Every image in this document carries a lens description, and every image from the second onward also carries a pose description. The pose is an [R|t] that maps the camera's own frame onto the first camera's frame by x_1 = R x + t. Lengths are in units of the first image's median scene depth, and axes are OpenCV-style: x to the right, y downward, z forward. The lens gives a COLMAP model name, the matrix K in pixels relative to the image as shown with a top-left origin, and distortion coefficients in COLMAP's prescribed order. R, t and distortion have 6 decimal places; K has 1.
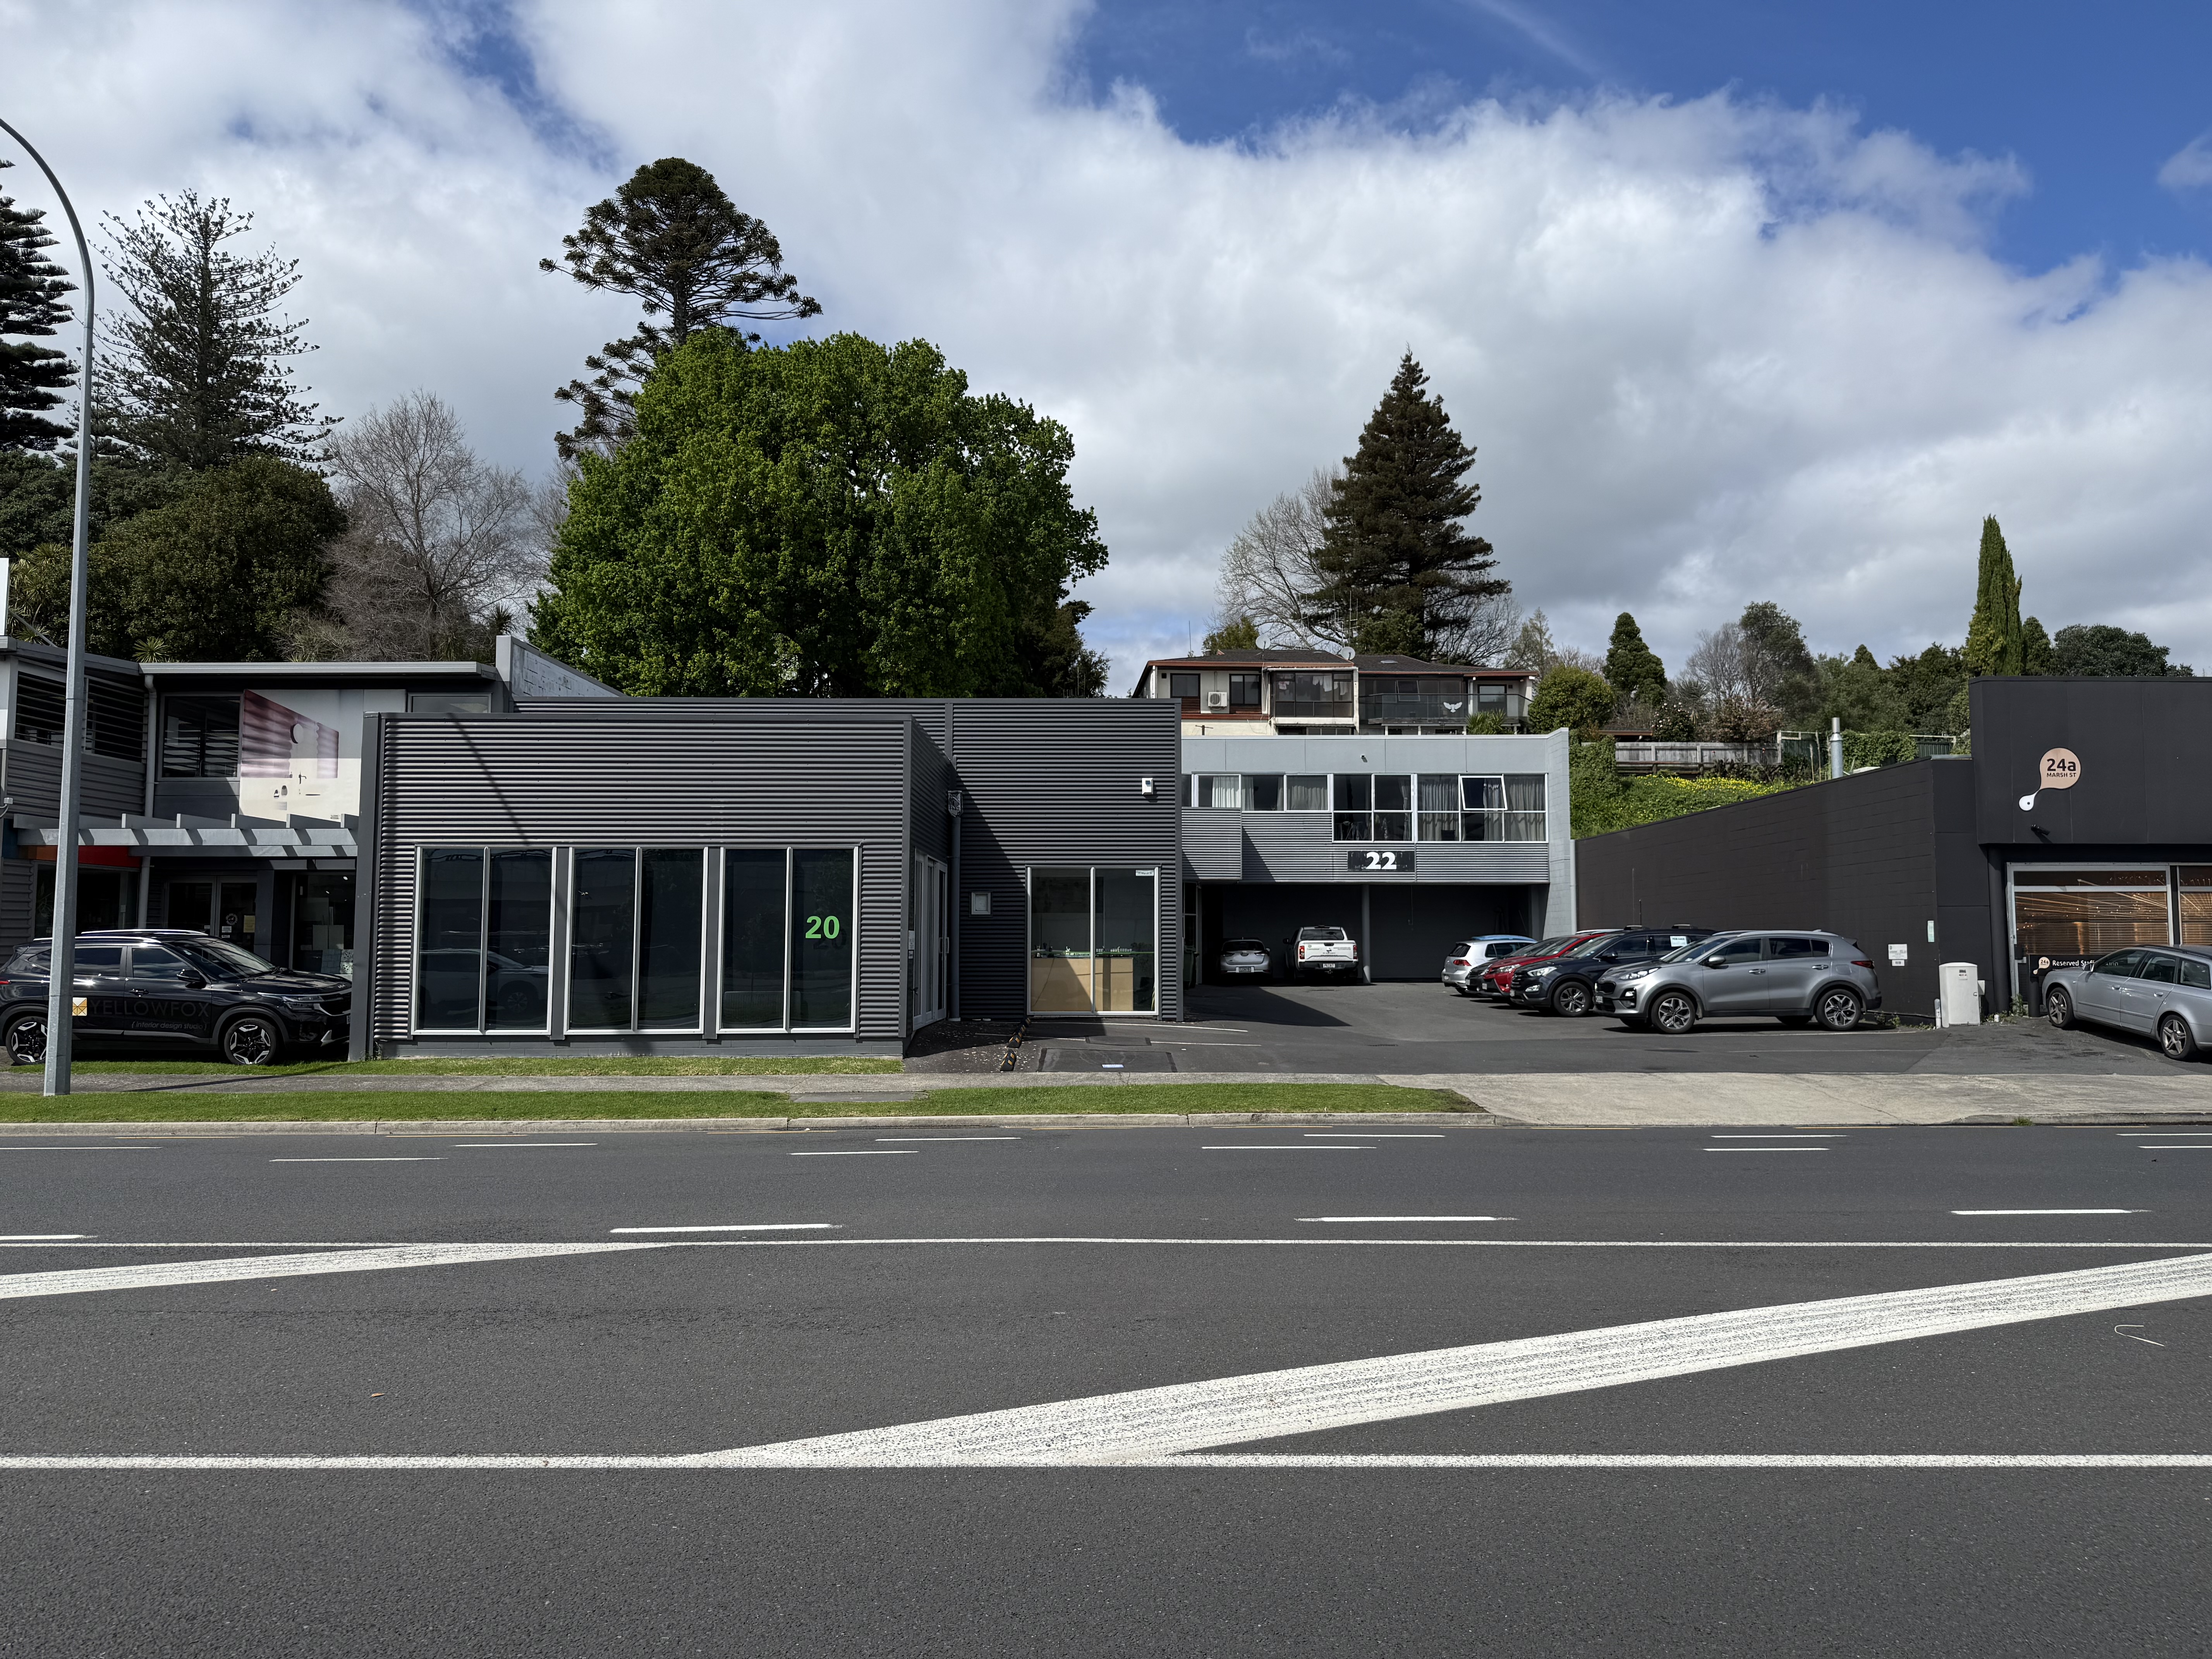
lens RADIAL K [[1542.0, 0, 1113.0], [0, 1542.0, 837.7], [0, 0, 1]] dist [0.030645, -0.011056]
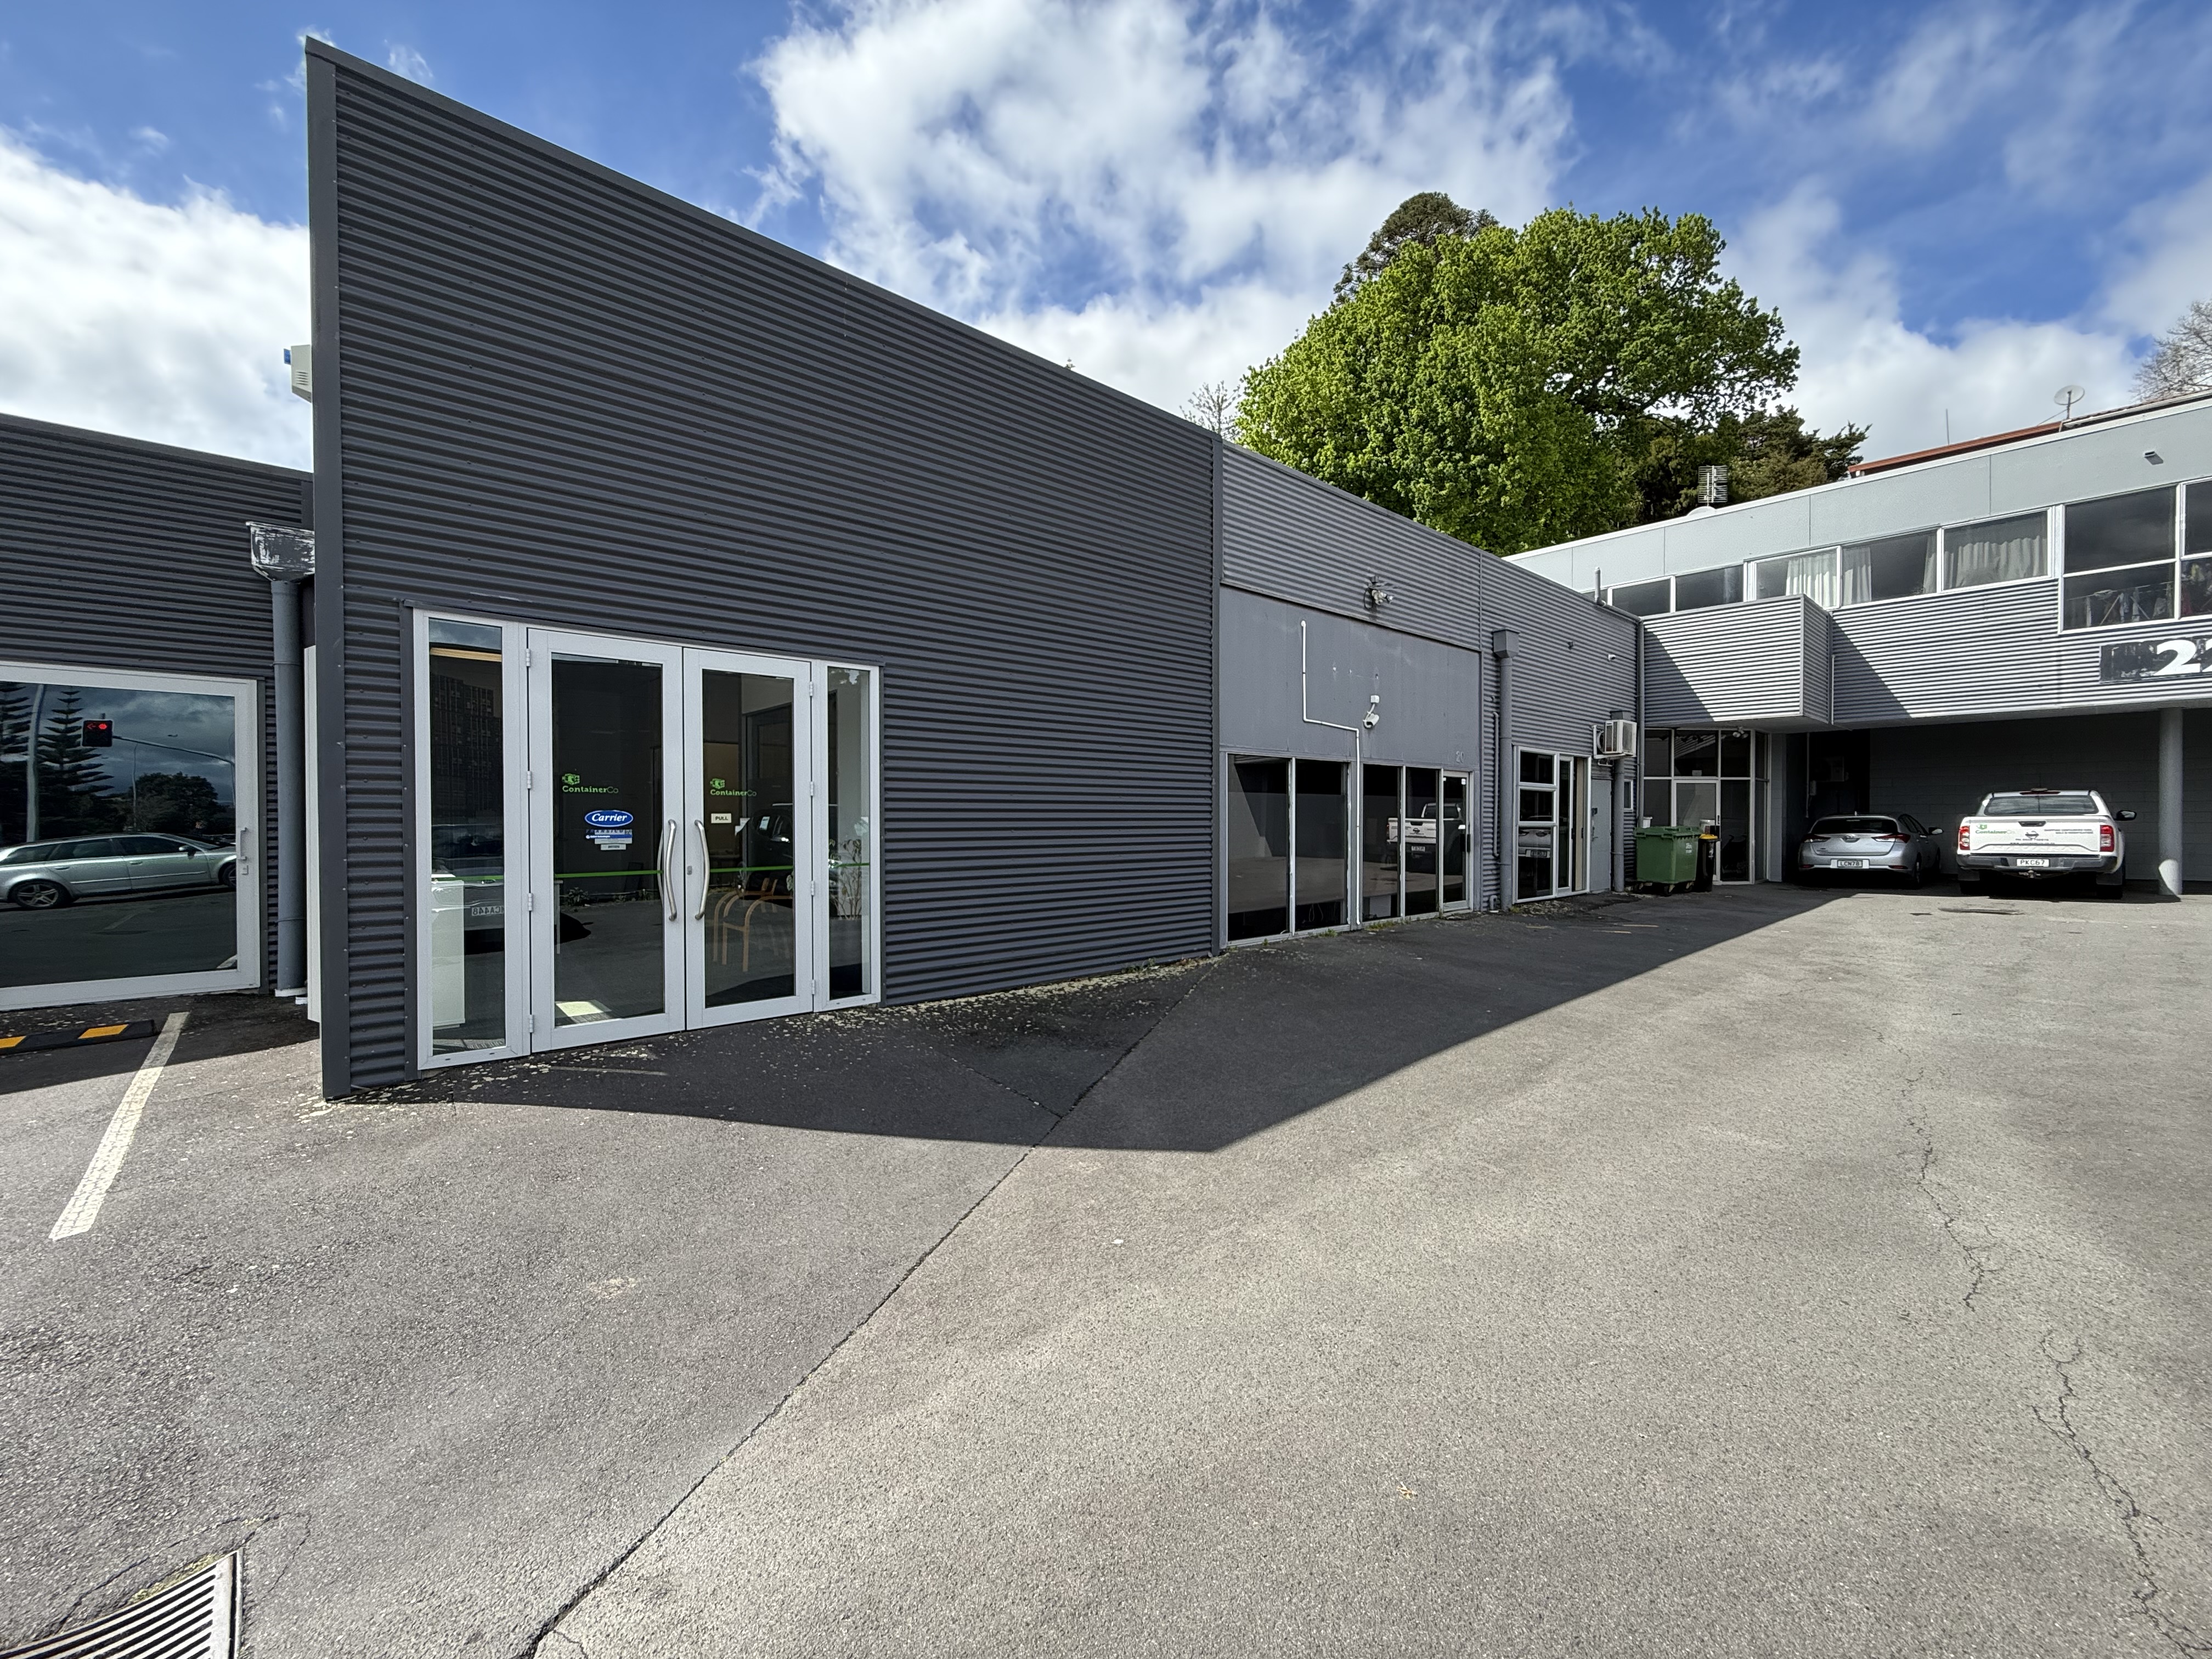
lens RADIAL K [[889.2, 0, 1101.9], [0, 889.2, 824.7], [0, 0, 1]] dist [-0.004616, 0.000371]
pose [[0.660487, -0.003642, -0.750828, 0.151505], [0.058530, 0.997195, 0.046650, 0.035124], [0.748552, -0.074757, 0.658848, 0.536160]]
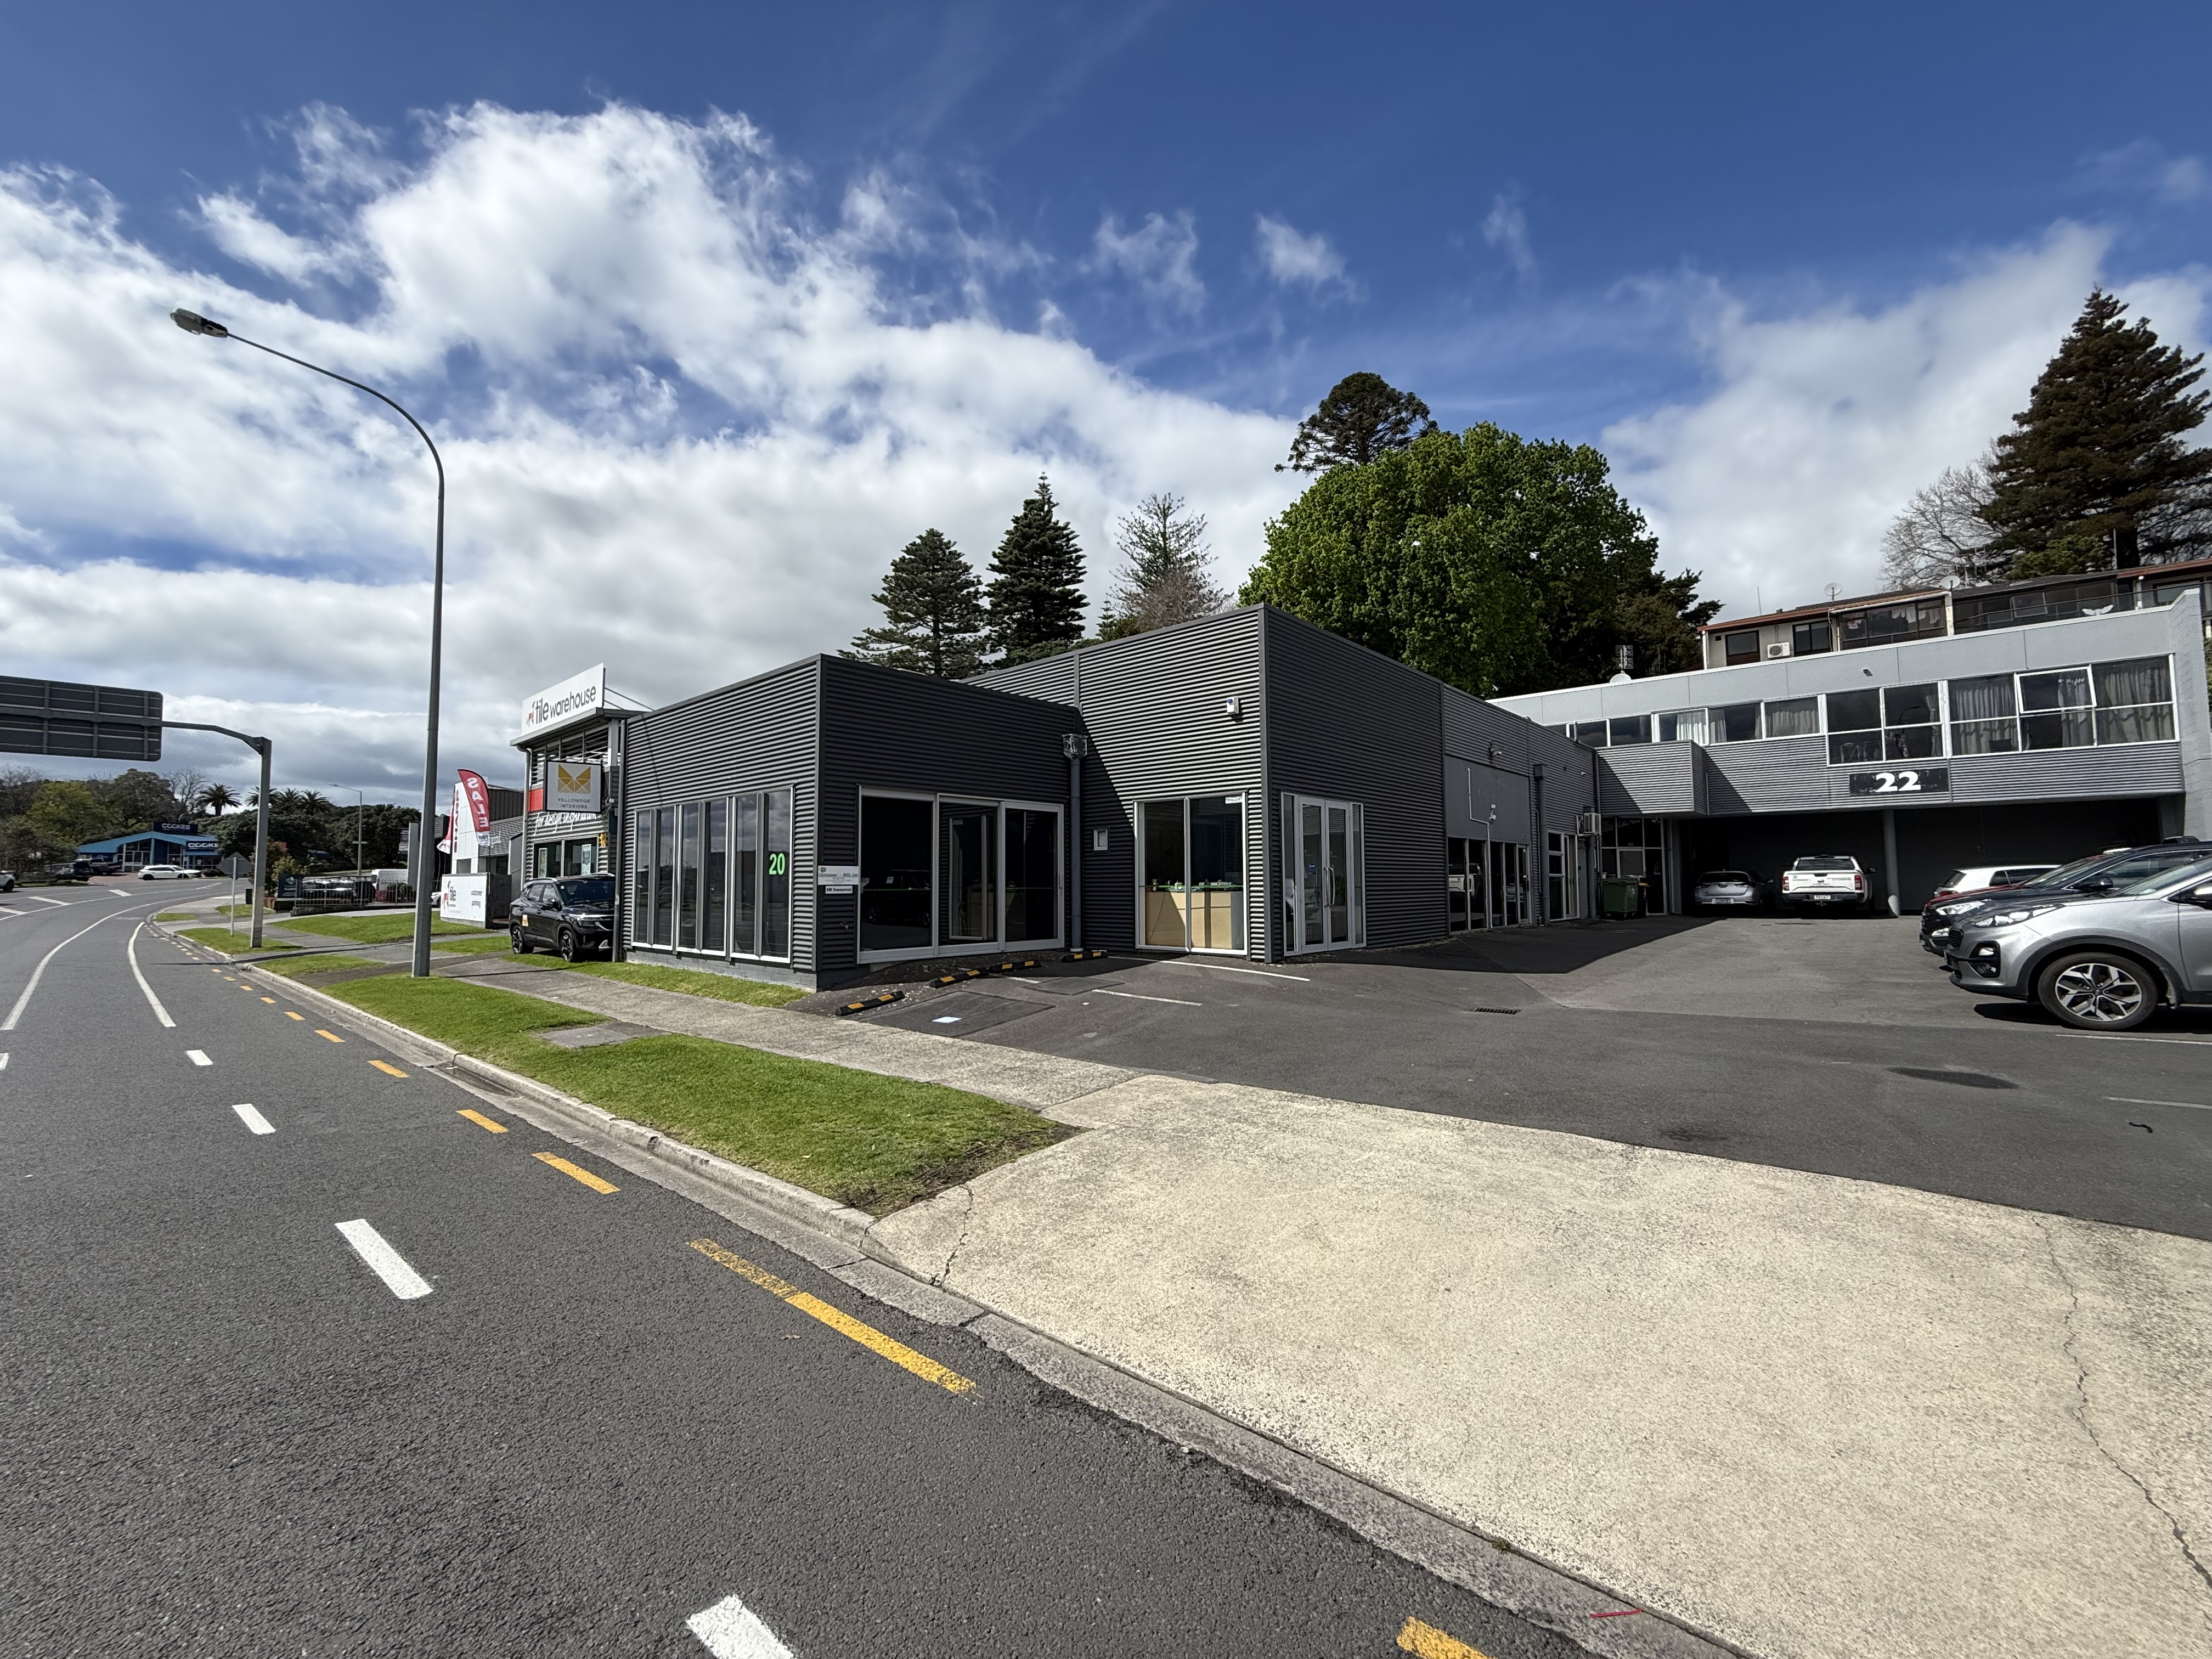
lens RADIAL K [[889.2, 0, 1101.0], [0, 889.2, 814.4], [0, 0, 1]] dist [-0.004616, 0.000371]
pose [[0.741200, -0.059860, -0.668610, 0.171824], [0.055008, 0.998083, -0.028377, 0.022937], [0.669026, -0.015746, 0.743072, 0.296598]]
